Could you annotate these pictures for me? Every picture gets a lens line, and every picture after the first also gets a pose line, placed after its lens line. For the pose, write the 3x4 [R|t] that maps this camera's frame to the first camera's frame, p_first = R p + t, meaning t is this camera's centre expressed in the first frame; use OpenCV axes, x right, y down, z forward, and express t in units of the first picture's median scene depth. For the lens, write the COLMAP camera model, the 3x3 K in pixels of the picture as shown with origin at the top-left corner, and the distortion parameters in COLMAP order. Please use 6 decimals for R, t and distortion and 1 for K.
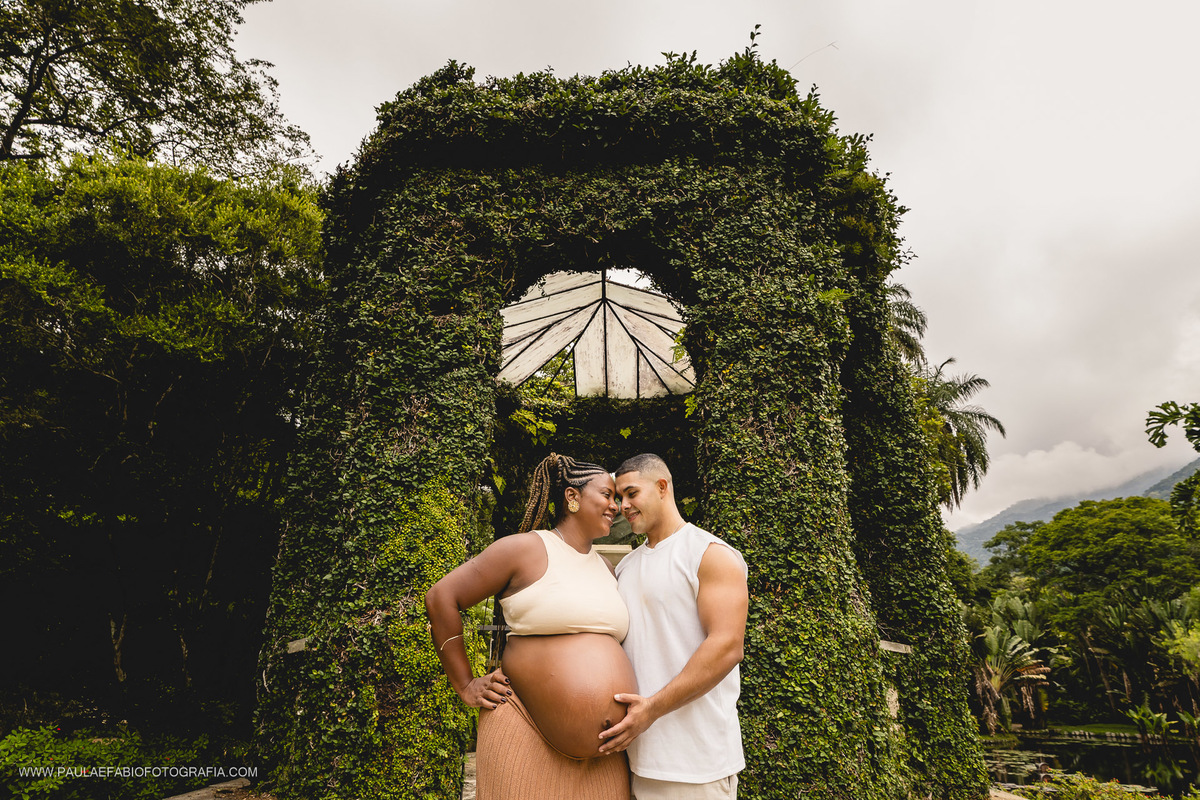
lens RADIAL K [[700.9, 0, 600.0], [0, 700.9, 400.0], [0, 0, 1]] dist [-0.000515, -0.000032]
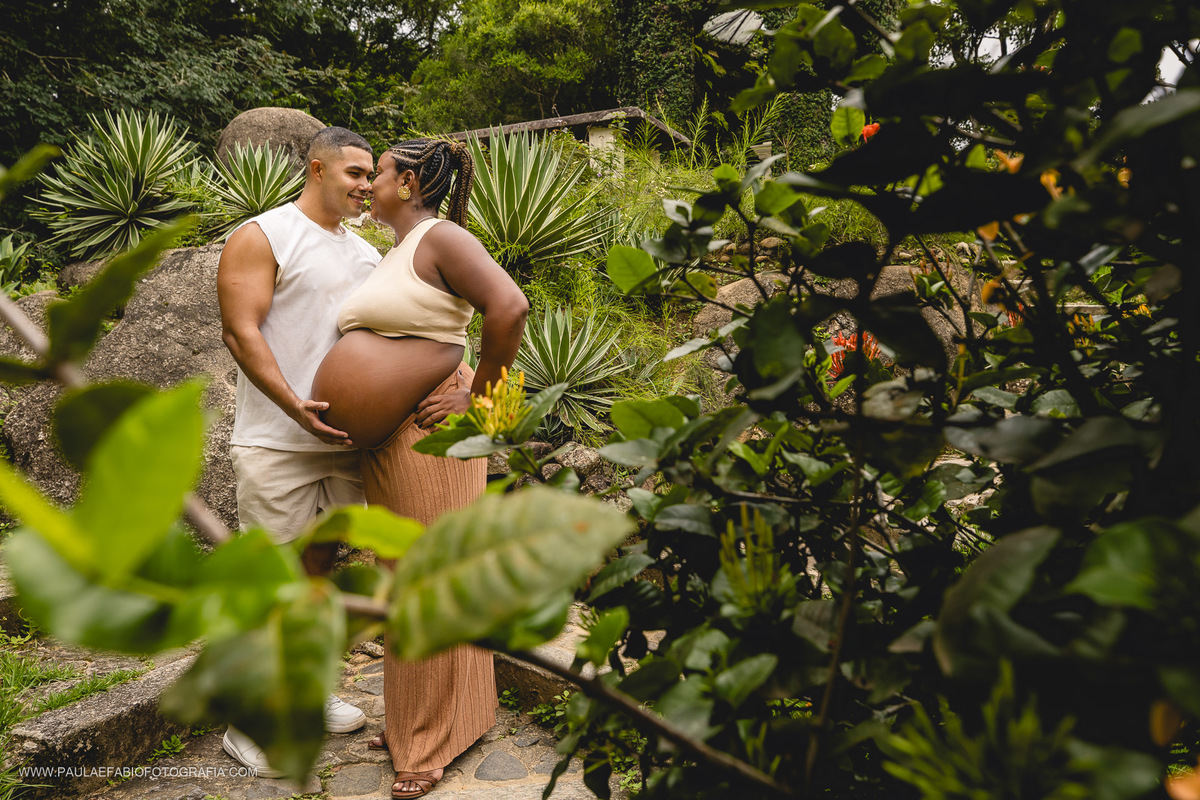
lens RADIAL K [[962.4, 0, 617.2], [0, 962.4, 395.5], [0, 0, 1]] dist [0.004101, 0.004514]
pose [[0.912751, -0.026417, -0.407662, 0.992198], [0.184441, 0.917058, 0.353534, -0.246857], [0.364510, -0.397878, 0.841918, -2.453820]]
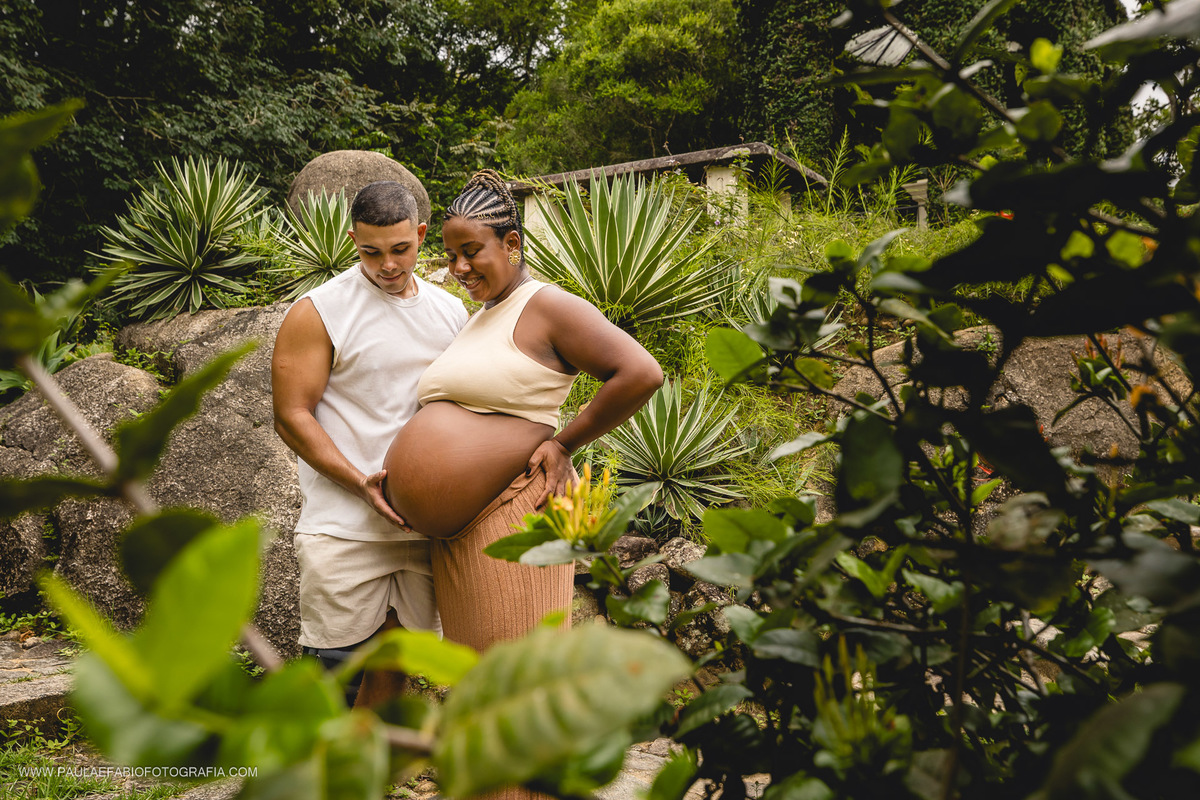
lens RADIAL K [[1154.4, 0, 600.0], [0, 1154.4, 400.0], [0, 0, 1]] dist [-0.003995, 0.011118]
pose [[0.856439, -0.042190, -0.514522, 1.021456], [0.207628, 0.940646, 0.268471, -0.268180], [0.472656, -0.336758, 0.814365, -2.473010]]
